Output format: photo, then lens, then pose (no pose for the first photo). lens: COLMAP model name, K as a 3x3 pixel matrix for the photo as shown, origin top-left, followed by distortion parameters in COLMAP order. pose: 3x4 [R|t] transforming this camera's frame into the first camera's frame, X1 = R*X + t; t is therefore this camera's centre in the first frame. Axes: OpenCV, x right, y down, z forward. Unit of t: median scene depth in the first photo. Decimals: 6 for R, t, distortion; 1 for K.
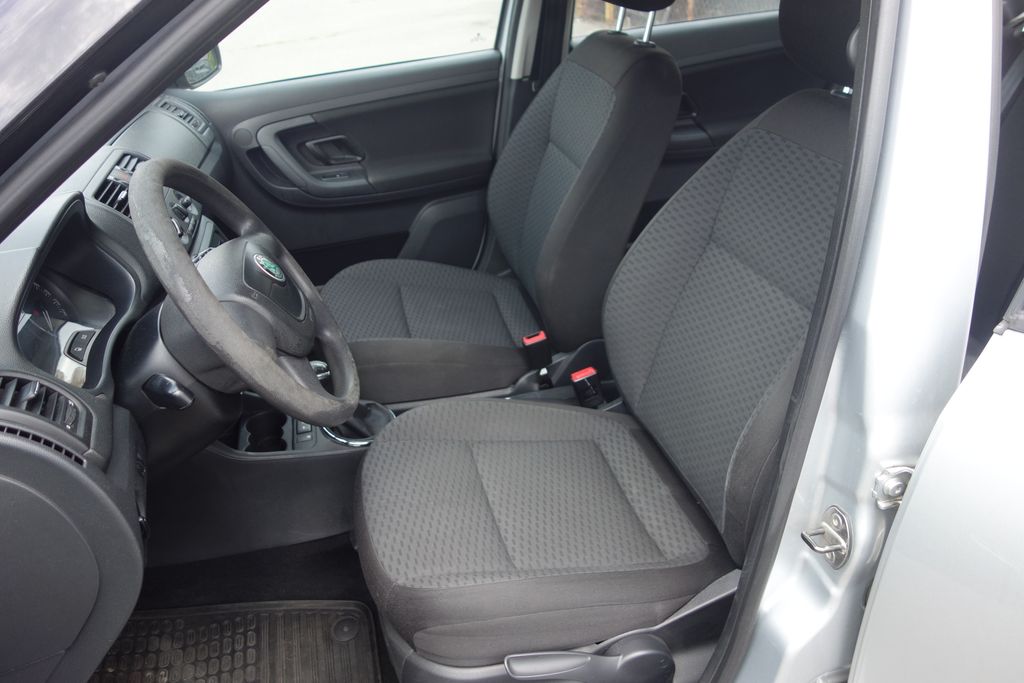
lens RADIAL K [[815.0, 0, 514.4], [0, 815.0, 337.5], [0, 0, 1]] dist [0.005087, -0.005386]
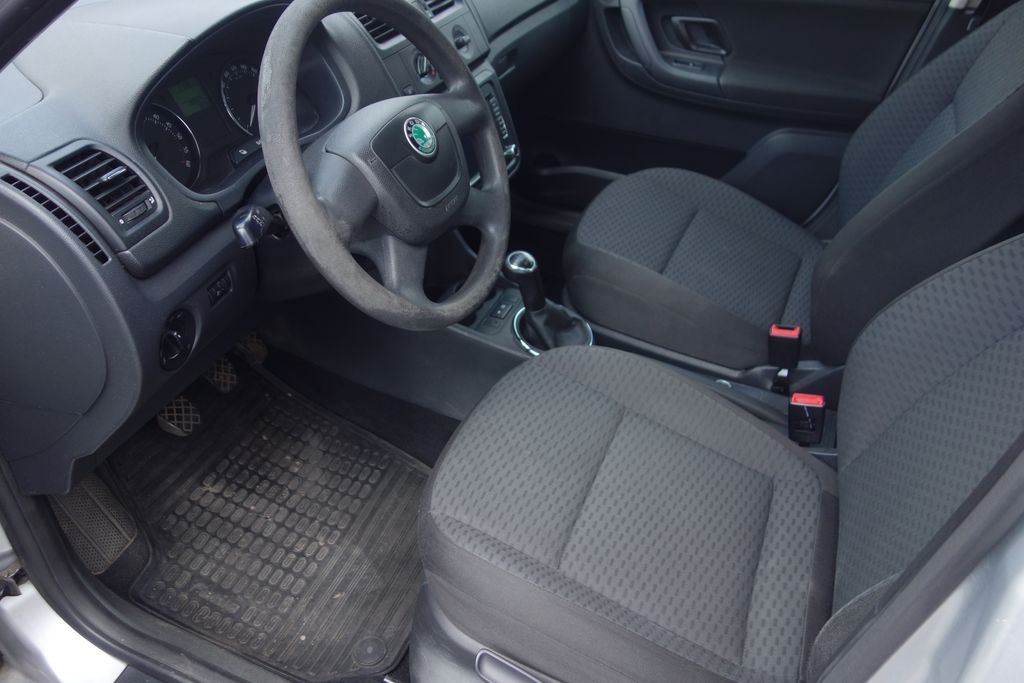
lens RADIAL K [[815.0, 0, 504.1], [0, 815.0, 339.3], [0, 0, 1]] dist [0.005087, -0.005386]
pose [[0.795153, 0.435158, -0.422337, 0.158635], [-0.367986, 0.899824, 0.234315, -0.084516], [0.481993, -0.030902, 0.875630, 0.170118]]
